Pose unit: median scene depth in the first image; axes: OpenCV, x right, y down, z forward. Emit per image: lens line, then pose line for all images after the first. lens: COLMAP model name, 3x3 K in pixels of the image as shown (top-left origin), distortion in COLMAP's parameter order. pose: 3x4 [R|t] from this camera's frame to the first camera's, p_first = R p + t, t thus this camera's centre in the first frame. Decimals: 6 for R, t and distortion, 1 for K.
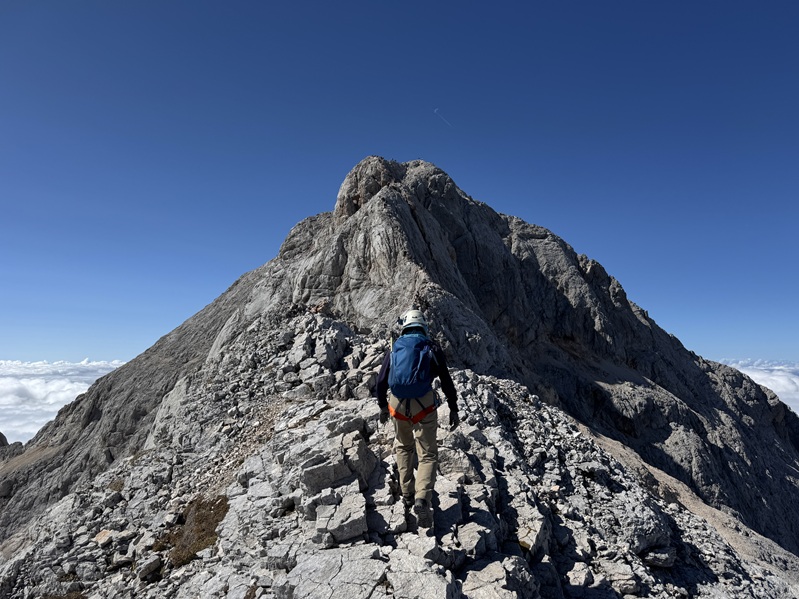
lens RADIAL K [[552.9, 0, 403.4], [0, 552.9, 301.4], [0, 0, 1]] dist [-0.001150, 0.001003]
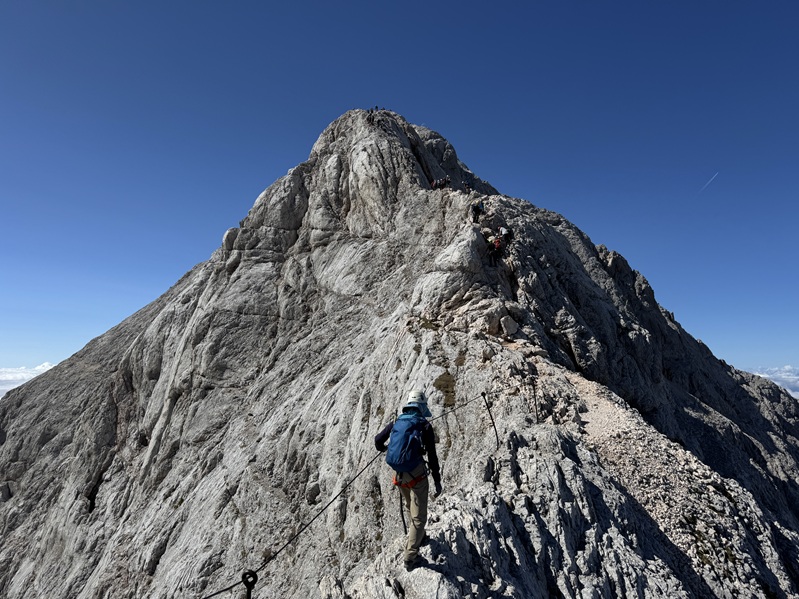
lens RADIAL K [[552.9, 0, 401.3], [0, 552.9, 300.4], [0, 0, 1]] dist [-0.001150, 0.001003]
pose [[0.999442, 0.008606, 0.032270, -0.010932], [-0.008202, 0.999886, -0.012643, 0.016410], [-0.032375, 0.012372, 0.999399, 0.204948]]
